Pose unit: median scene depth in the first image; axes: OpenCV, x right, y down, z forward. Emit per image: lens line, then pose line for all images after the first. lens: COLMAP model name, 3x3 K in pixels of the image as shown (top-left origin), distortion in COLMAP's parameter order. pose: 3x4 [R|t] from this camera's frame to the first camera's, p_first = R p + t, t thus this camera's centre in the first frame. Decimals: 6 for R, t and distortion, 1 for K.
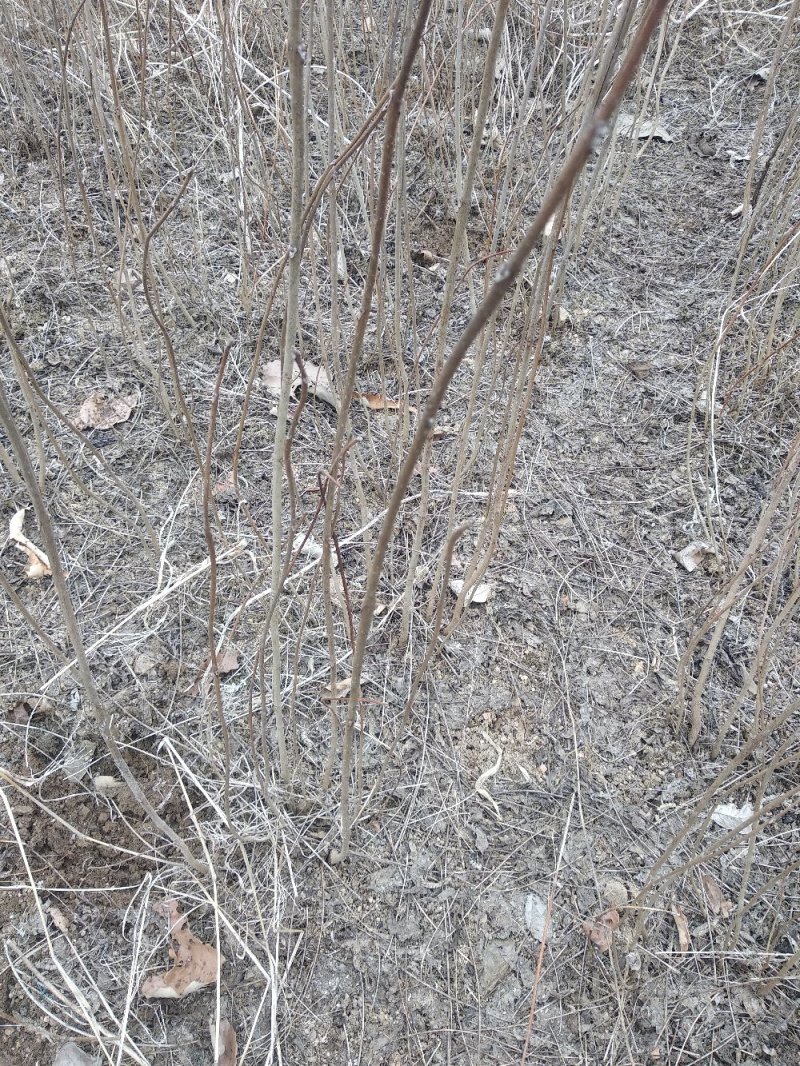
lens RADIAL K [[879.1, 0, 400.0], [0, 879.1, 533.0], [0, 0, 1]] dist [0.060941, -0.118720]
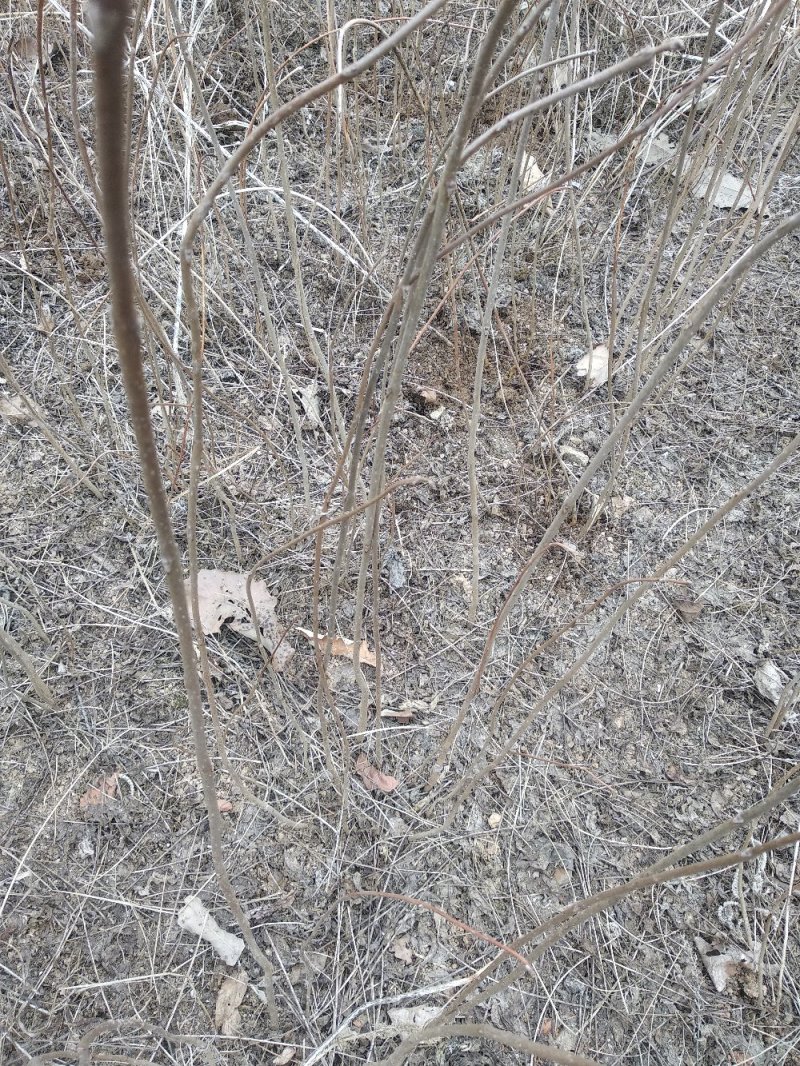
lens RADIAL K [[879.1, 0, 400.0], [0, 879.1, 533.0], [0, 0, 1]] dist [0.060941, -0.118720]
pose [[0.993587, 0.111929, 0.016018, 0.007113], [-0.113069, 0.983325, 0.142436, -0.327776], [0.000192, -0.143334, 0.989674, 0.260452]]
